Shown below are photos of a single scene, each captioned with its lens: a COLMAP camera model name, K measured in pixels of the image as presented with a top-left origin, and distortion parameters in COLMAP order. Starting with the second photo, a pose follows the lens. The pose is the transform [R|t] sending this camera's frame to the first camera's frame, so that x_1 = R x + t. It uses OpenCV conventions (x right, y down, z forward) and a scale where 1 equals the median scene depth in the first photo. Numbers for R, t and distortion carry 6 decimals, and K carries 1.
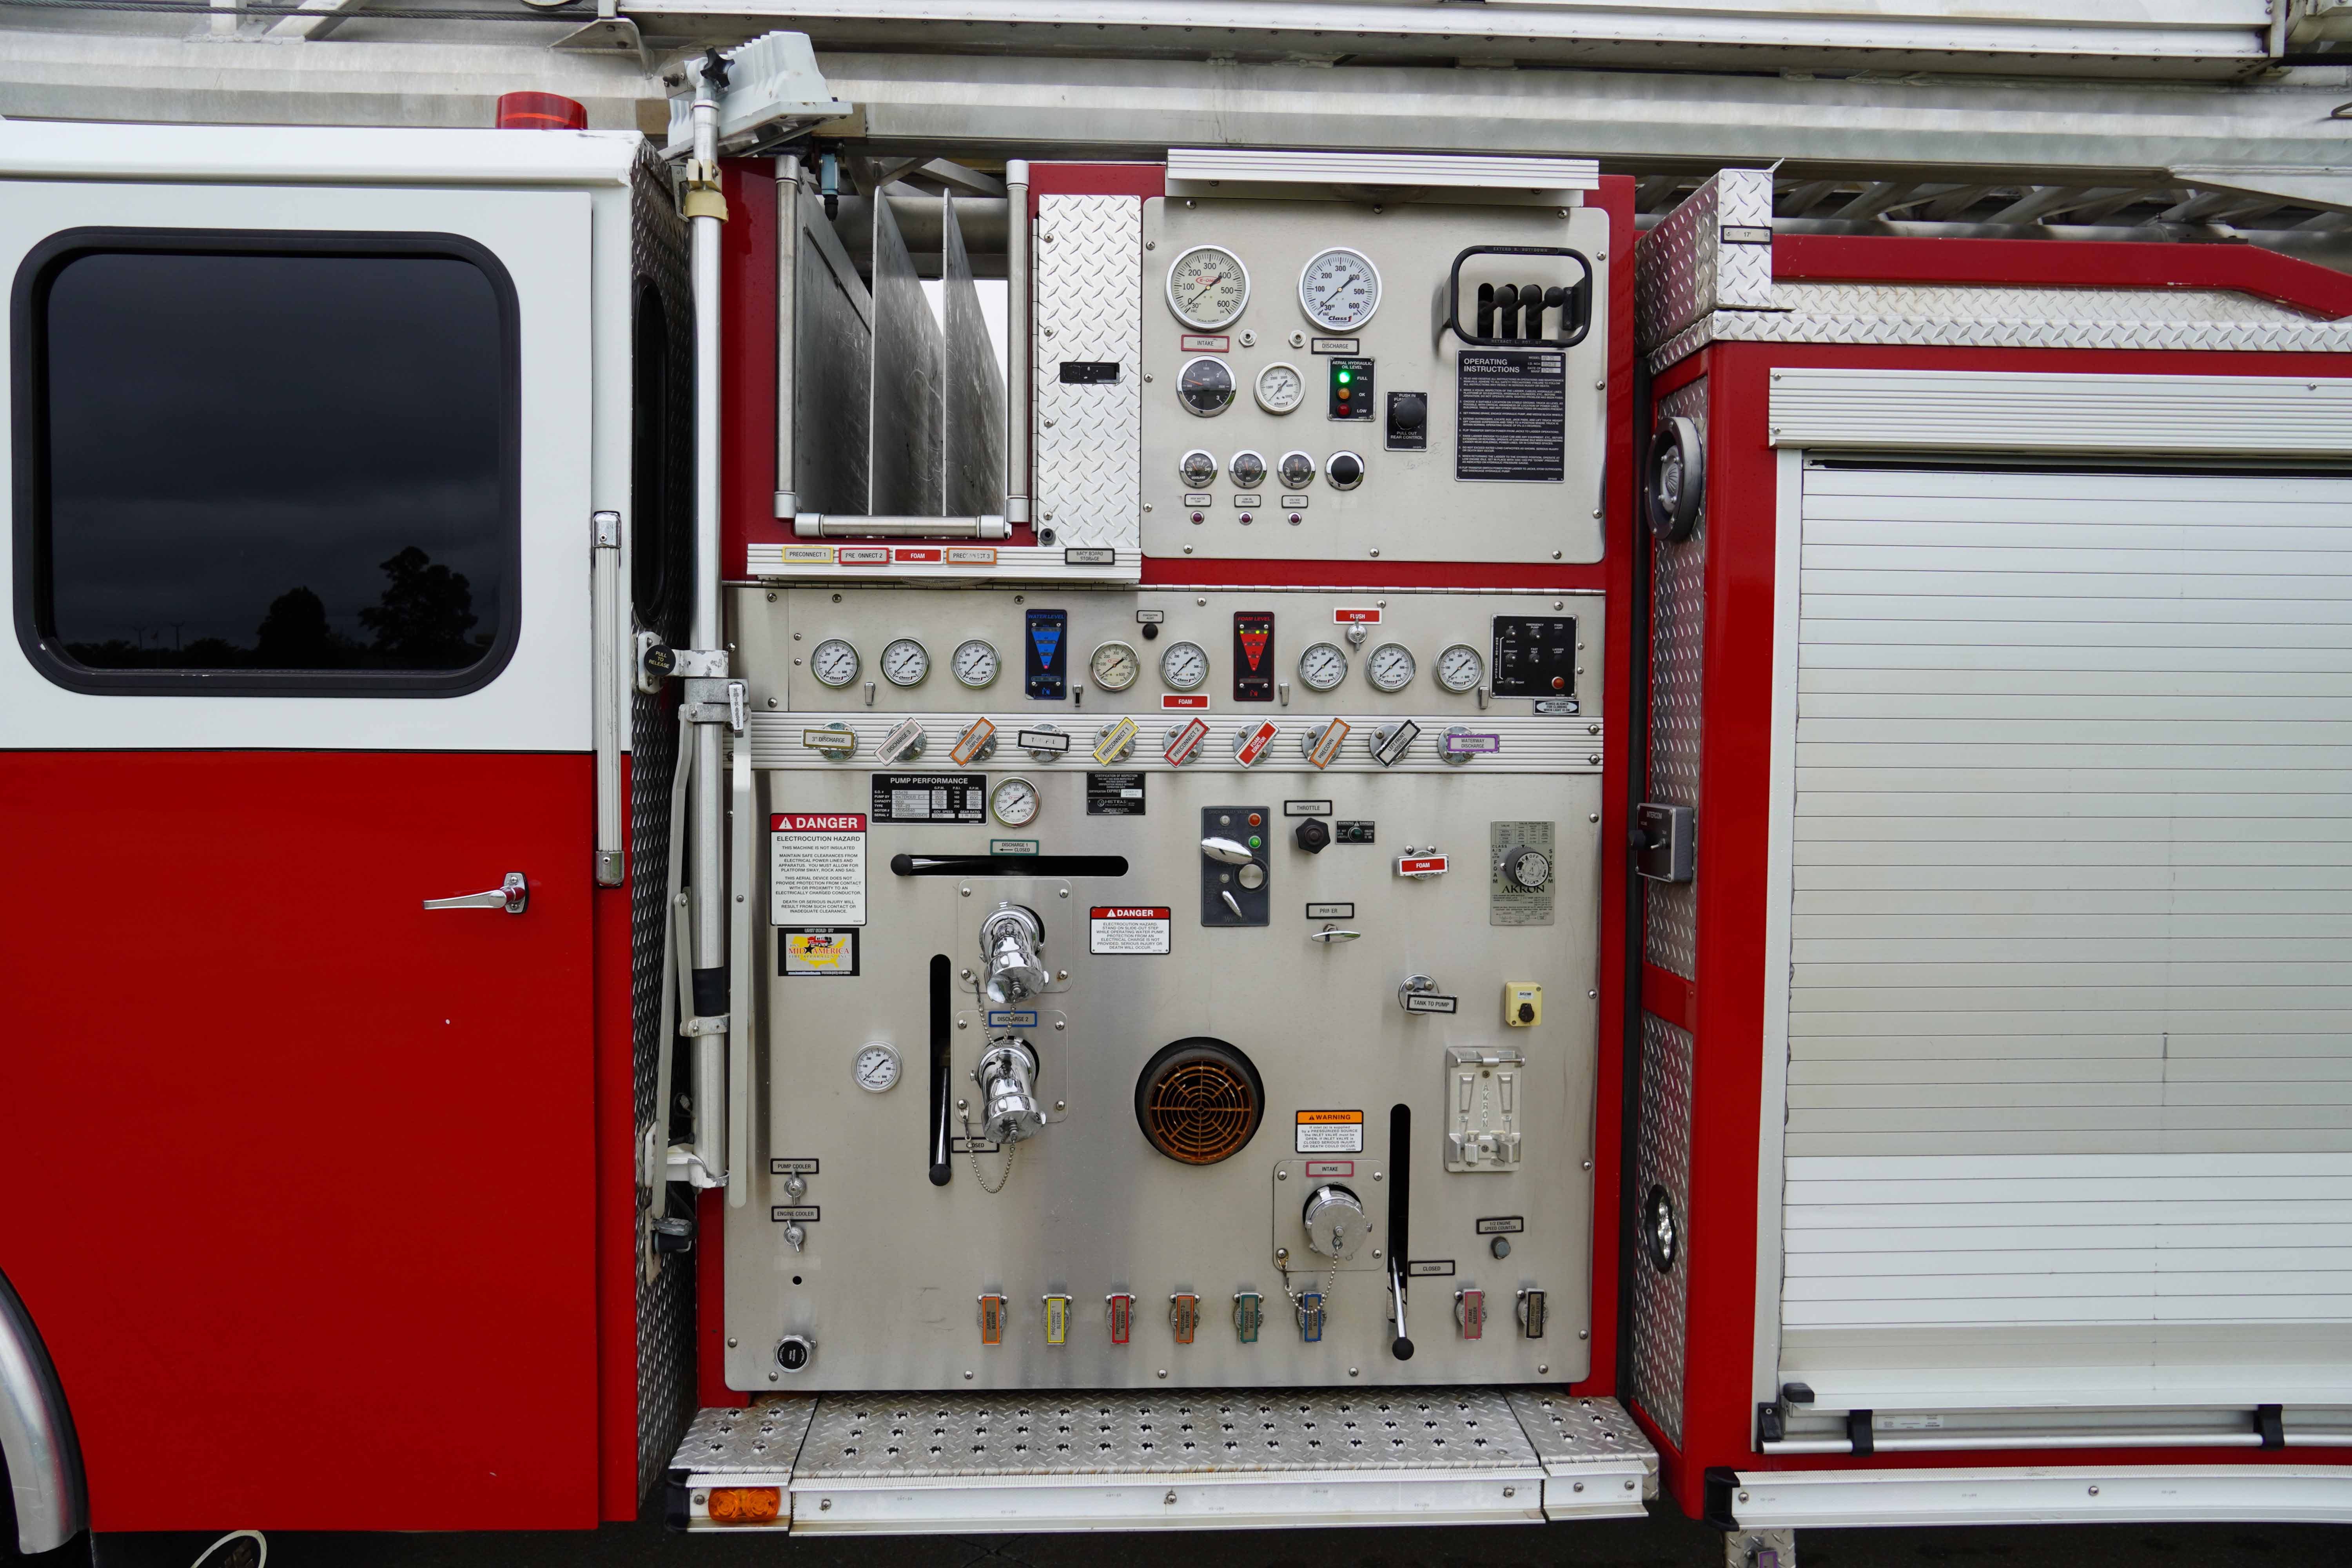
lens RADIAL K [[1908.6, 0, 1190.4], [0, 1908.6, 809.3], [0, 0, 1]] dist [-0.015824, 0.017924]
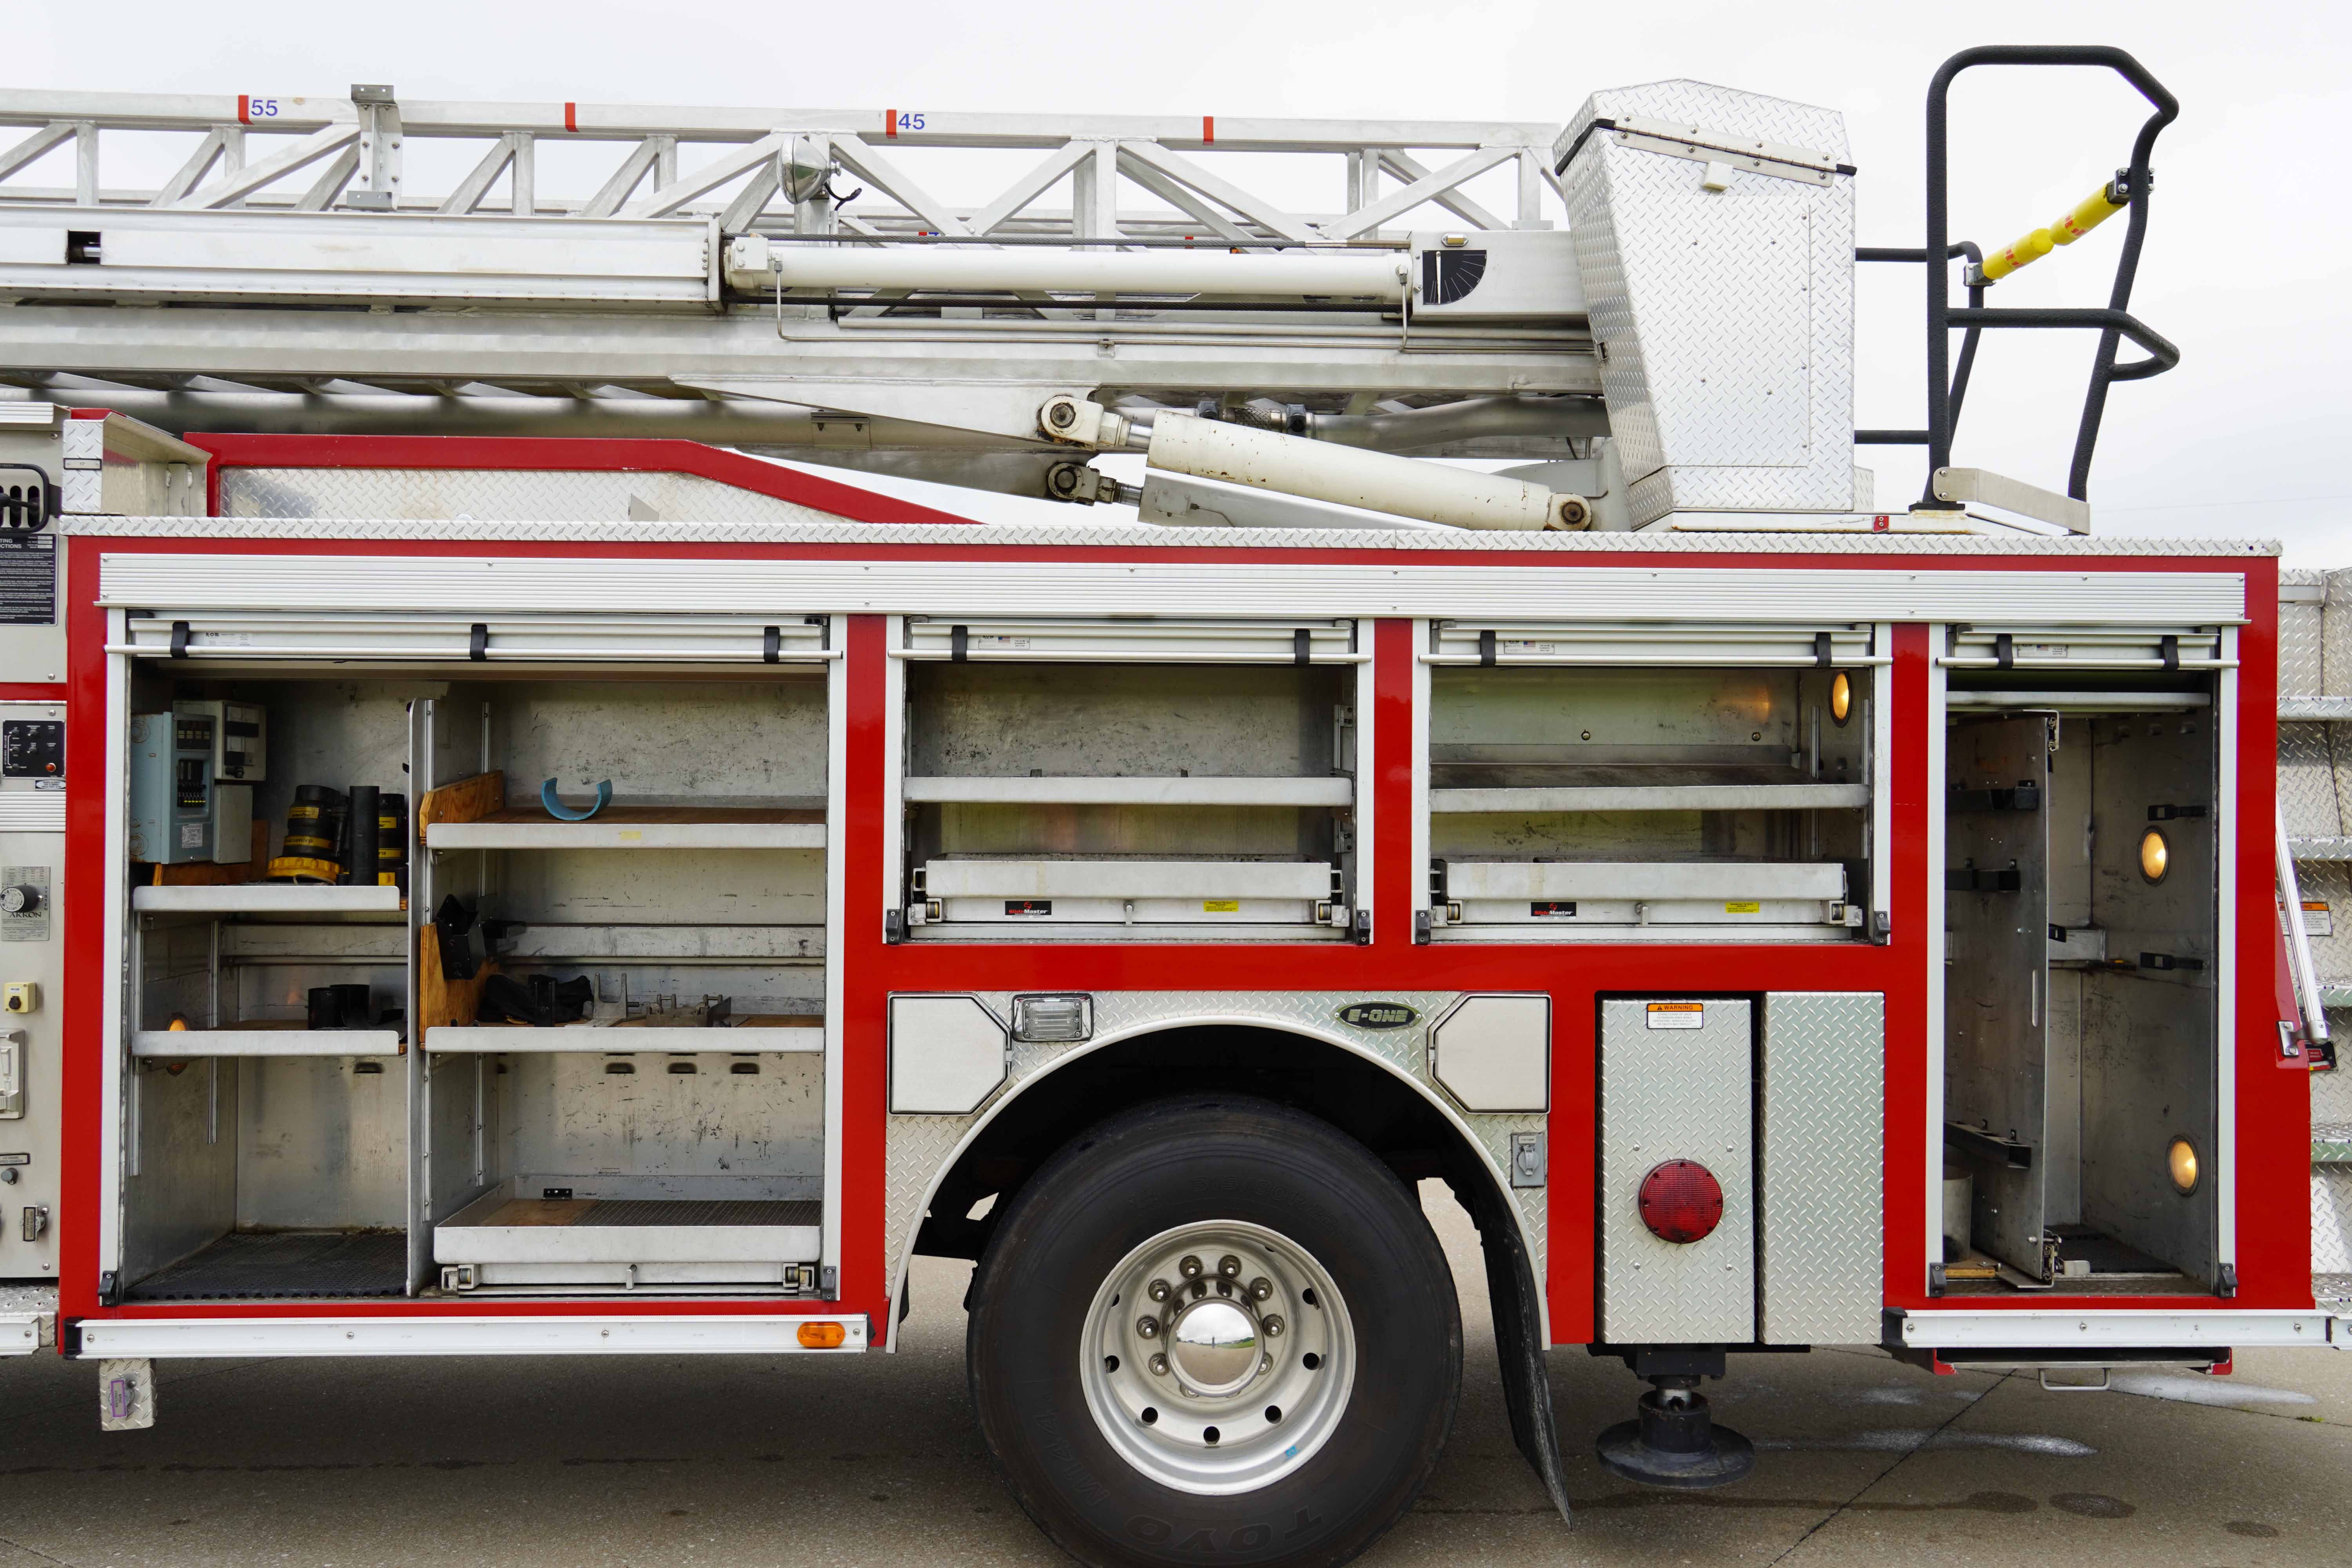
lens RADIAL K [[2250.2, 0, 1172.8], [0, 2250.2, 790.1], [0, 0, 1]] dist [0.003952, 0.000000]
pose [[0.999884, -0.002459, -0.015006, 1.055631], [0.001638, 0.998515, -0.054445, 0.042267], [0.015118, 0.054414, 0.998404, -0.647400]]
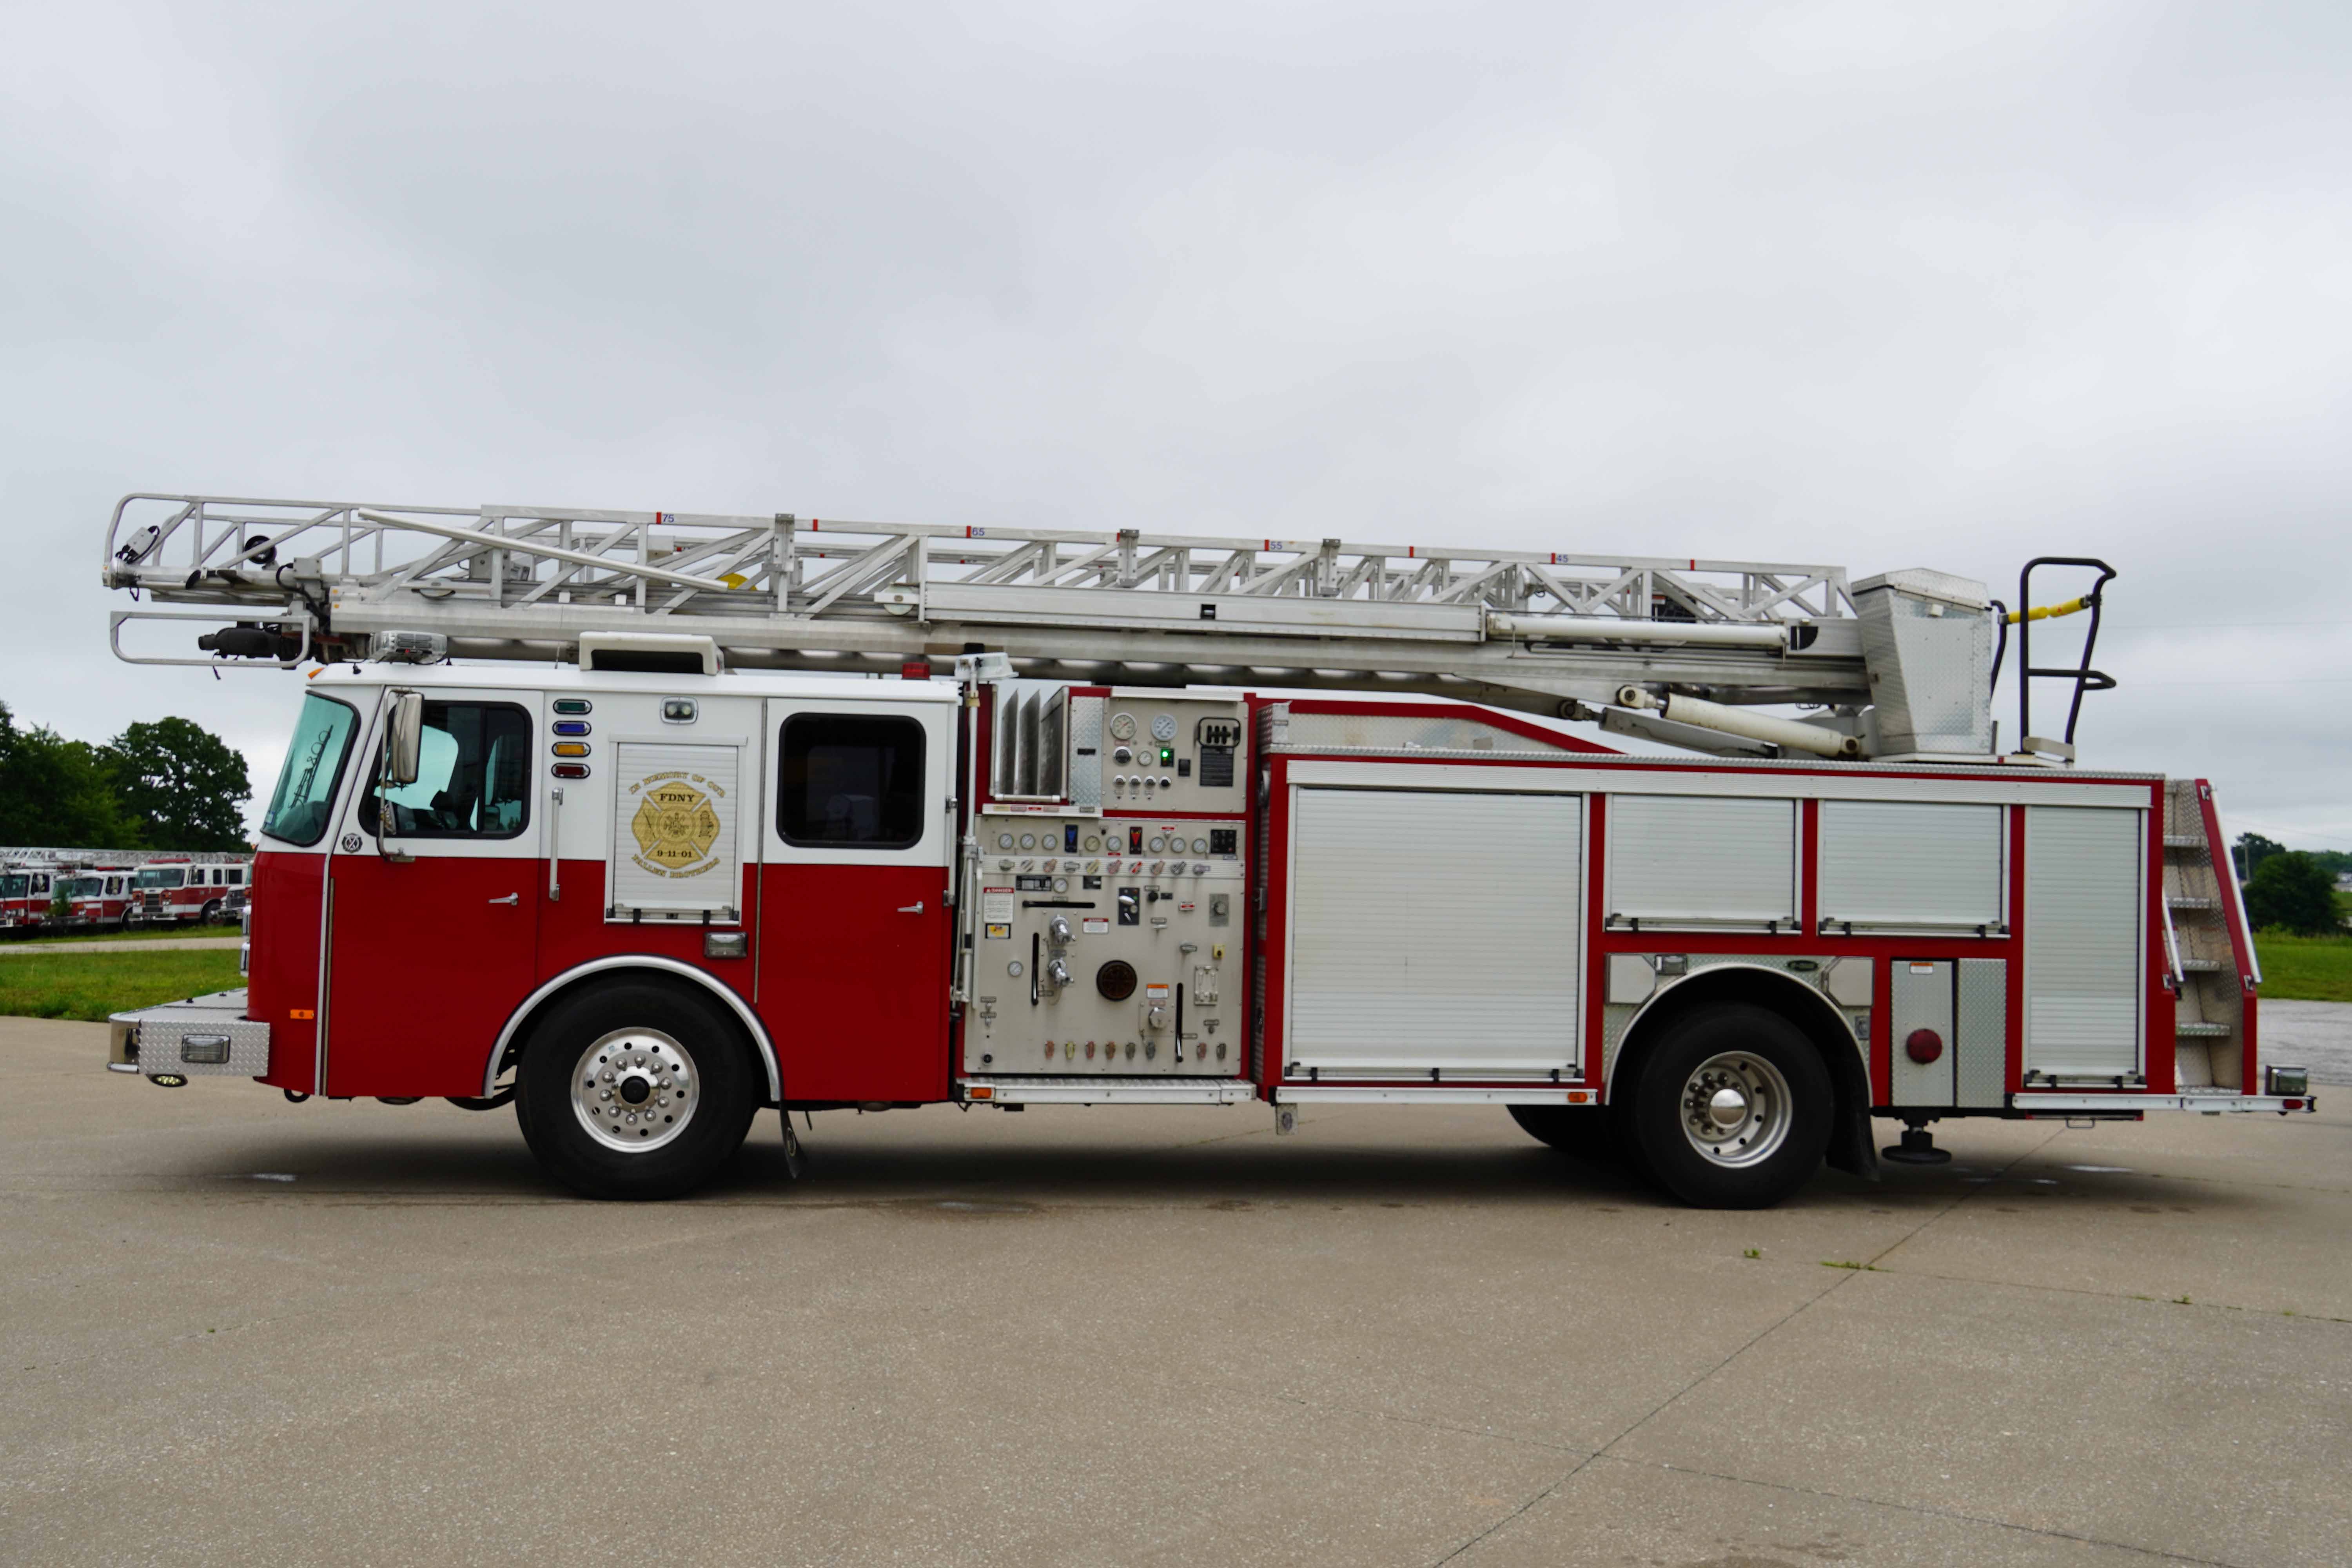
lens RADIAL K [[2219.7, 0, 1188.9], [0, 2219.7, 790.9], [0, 0, 1]] dist [0.000766, 0.000000]
pose [[0.995977, 0.018708, 0.087637, -0.206205], [-0.011859, 0.996880, -0.078039, 0.126713], [-0.088824, 0.076685, 0.993091, -2.715415]]
